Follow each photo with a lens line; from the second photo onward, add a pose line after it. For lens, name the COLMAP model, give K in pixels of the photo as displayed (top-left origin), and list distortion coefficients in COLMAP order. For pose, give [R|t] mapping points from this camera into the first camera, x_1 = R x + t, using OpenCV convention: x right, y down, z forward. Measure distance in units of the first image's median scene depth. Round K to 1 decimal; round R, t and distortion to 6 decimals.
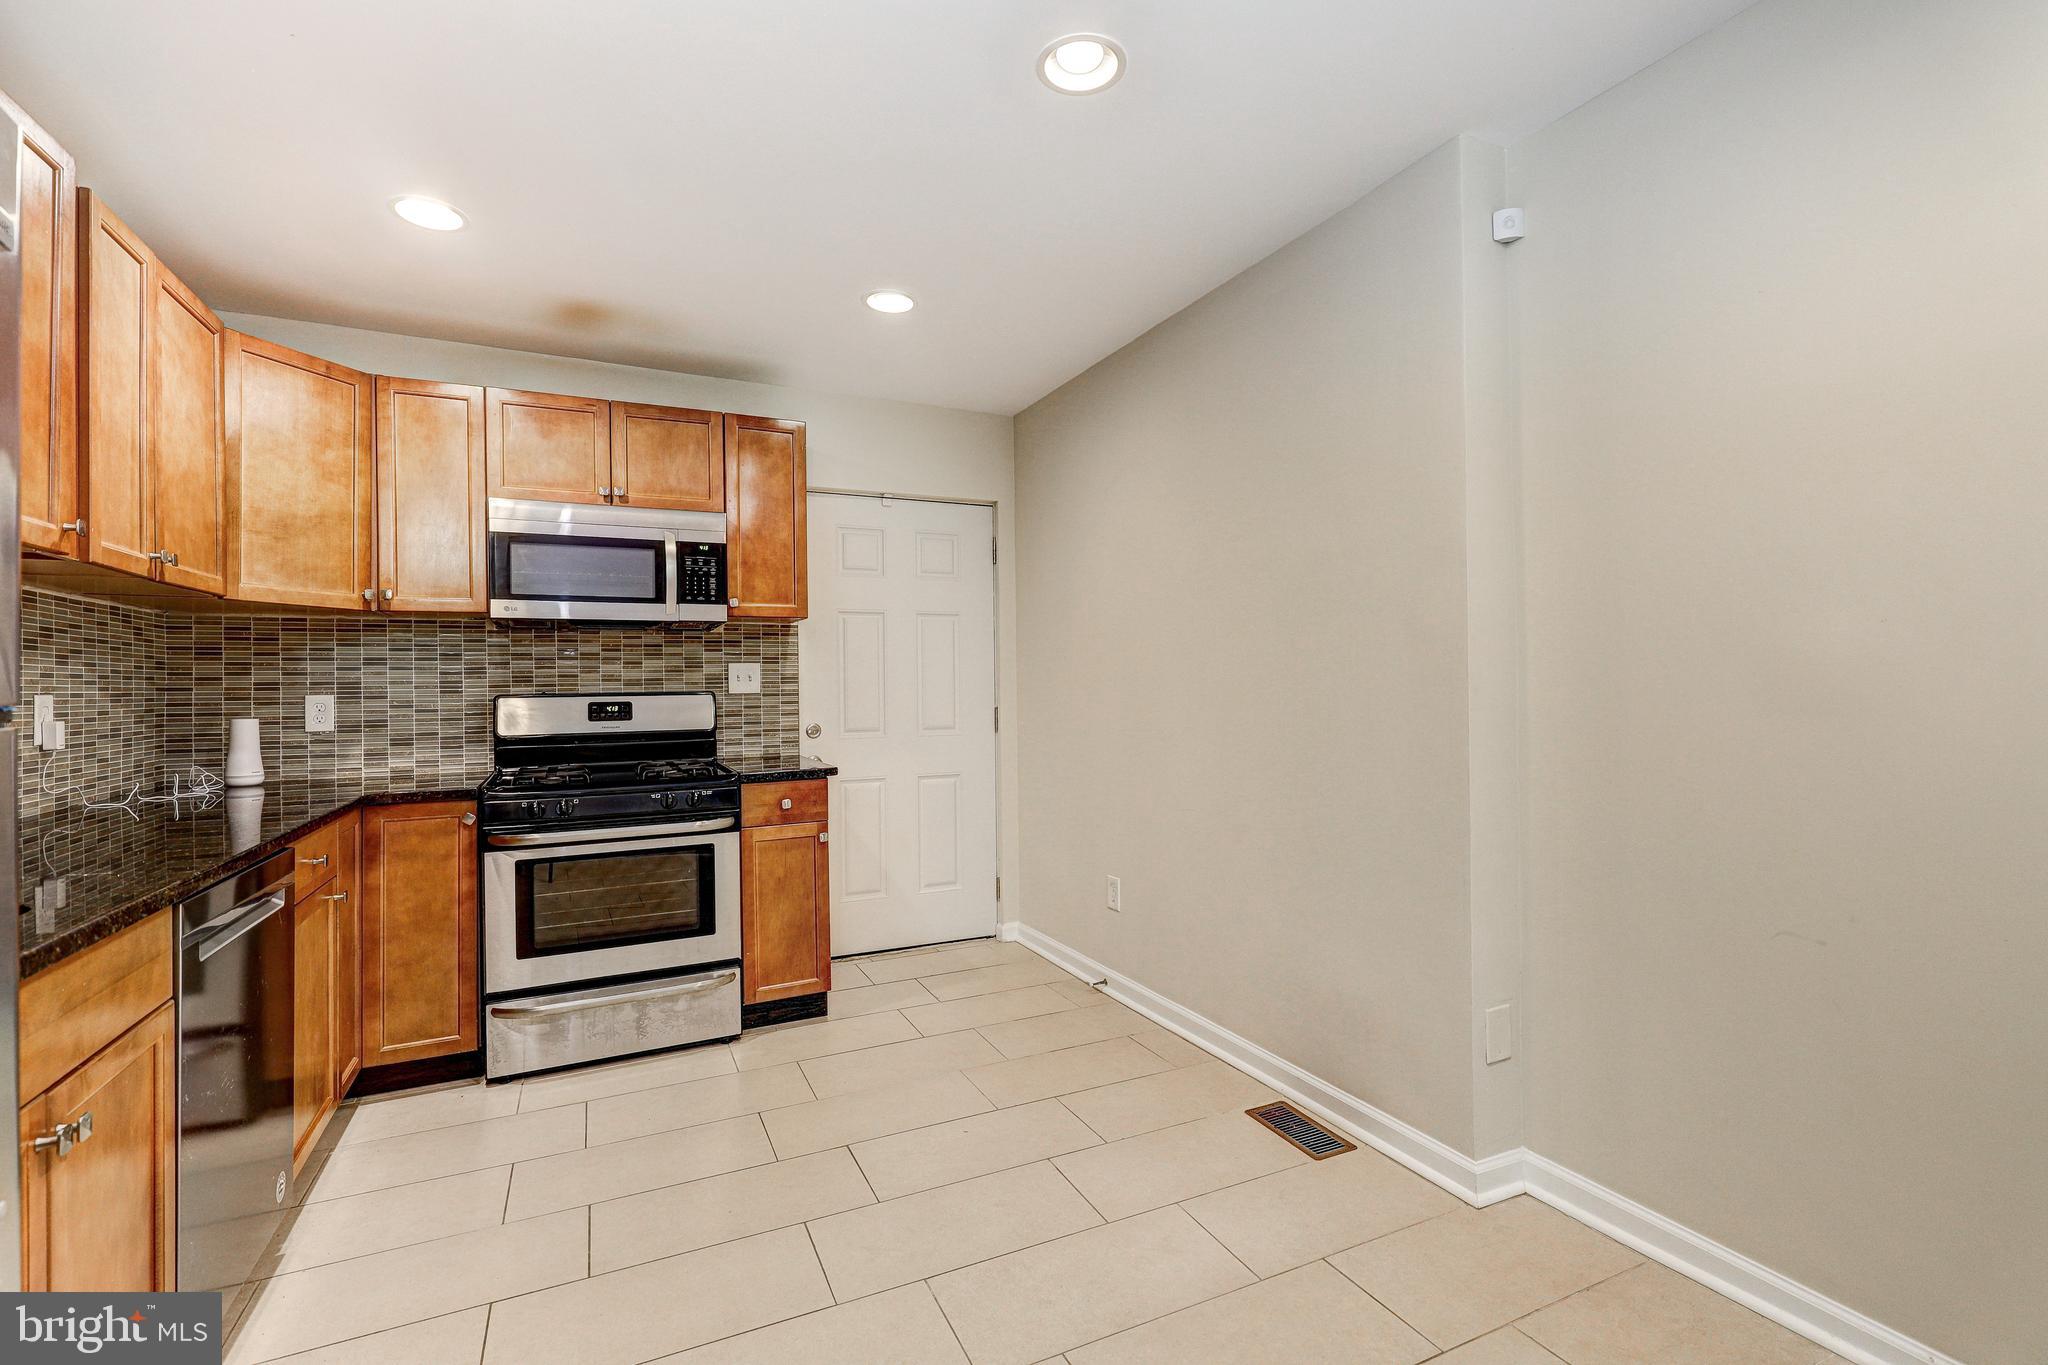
lens RADIAL K [[925.0, 0, 1031.6], [0, 925.0, 681.4], [0, 0, 1]] dist [0.002235, -0.000148]
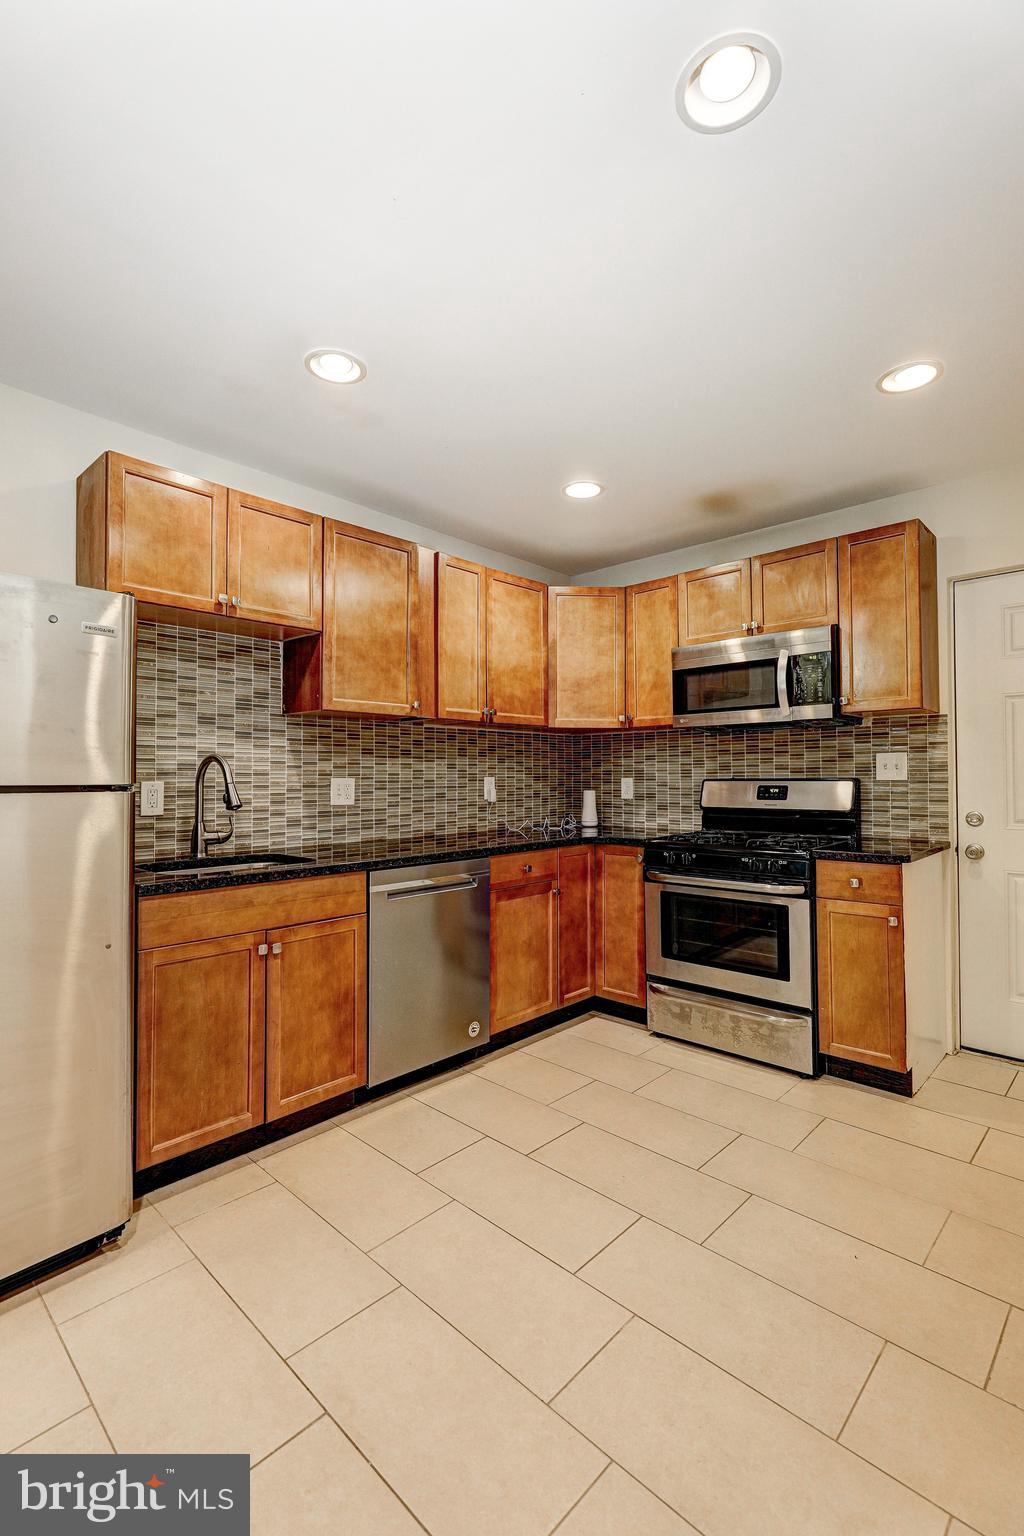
lens RADIAL K [[693.7, 0, 506.3], [0, 693.7, 766.4], [0, 0, 1]] dist [0.002235, -0.000148]
pose [[0.348250, -0.003051, -0.937397, 0.365939], [0.005275, 0.999985, -0.001295, -0.005907], [0.937387, -0.004494, 0.348261, 0.340226]]
